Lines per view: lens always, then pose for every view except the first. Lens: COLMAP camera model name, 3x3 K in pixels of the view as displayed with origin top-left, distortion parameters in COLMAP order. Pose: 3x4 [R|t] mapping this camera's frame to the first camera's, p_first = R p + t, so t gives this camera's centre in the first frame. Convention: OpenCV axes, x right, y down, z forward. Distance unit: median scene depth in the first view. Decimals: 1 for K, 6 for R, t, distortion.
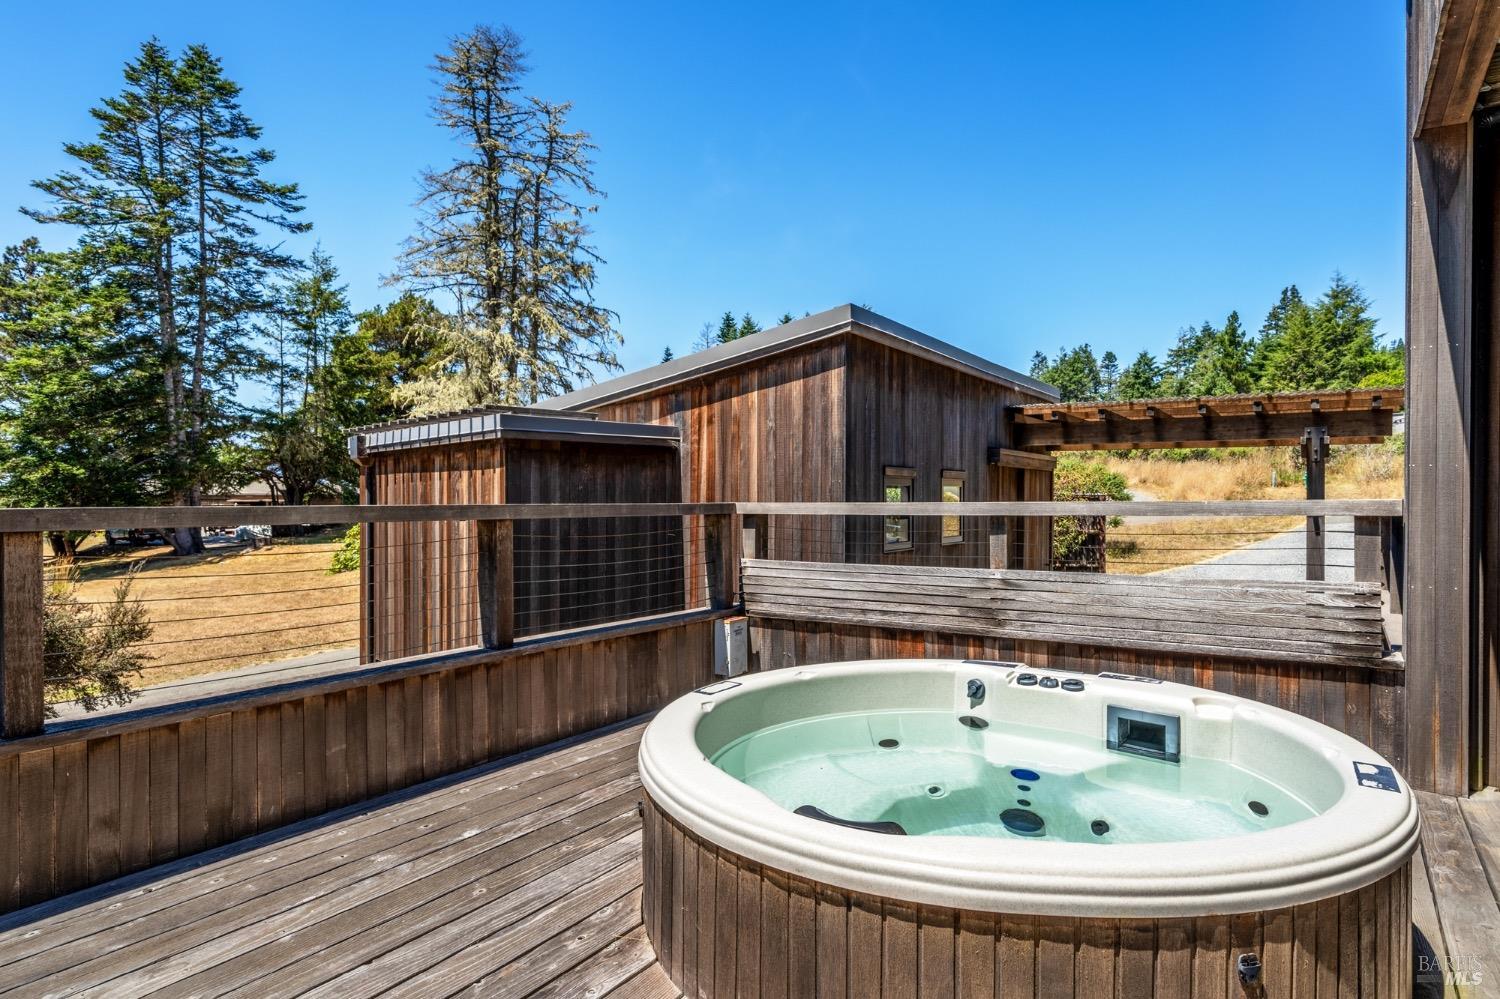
lens RADIAL K [[855.9, 0, 751.2], [0, 855.9, 496.5], [0, 0, 1]] dist [-0.004518, -0.000122]
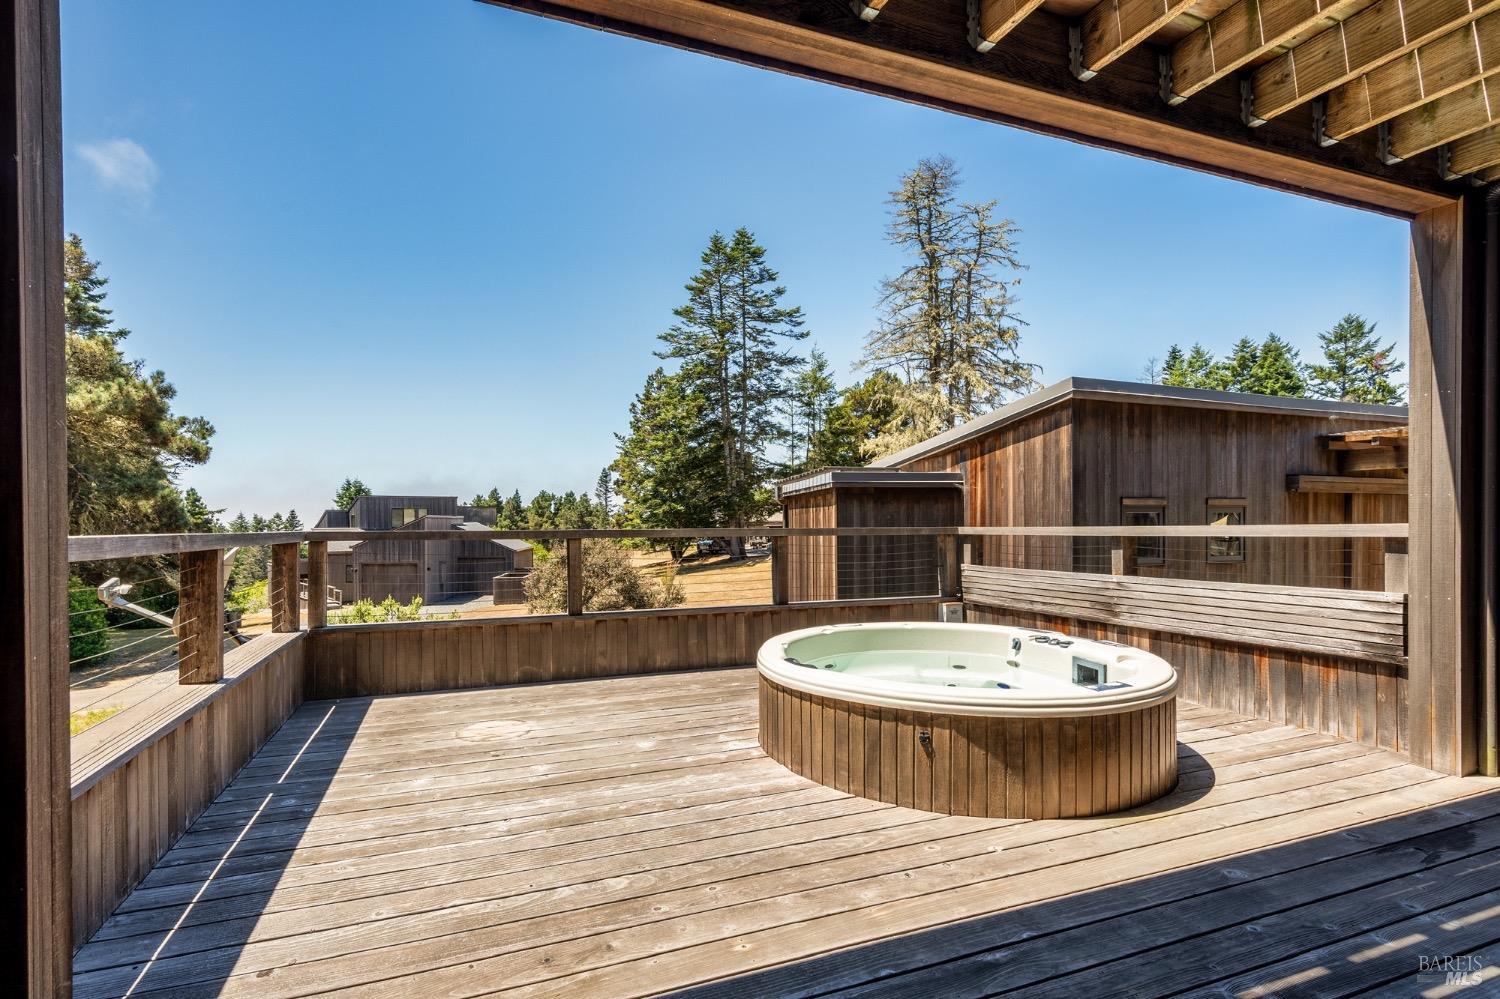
lens RADIAL K [[725.6, 0, 747.1], [0, 725.6, 515.0], [0, 0, 1]] dist [-0.002244, 0.000688]
pose [[0.821353, -0.010568, -0.570322, 0.110346], [0.005520, 0.999929, -0.010578, -0.000408], [0.570393, 0.005541, 0.821353, -0.069310]]
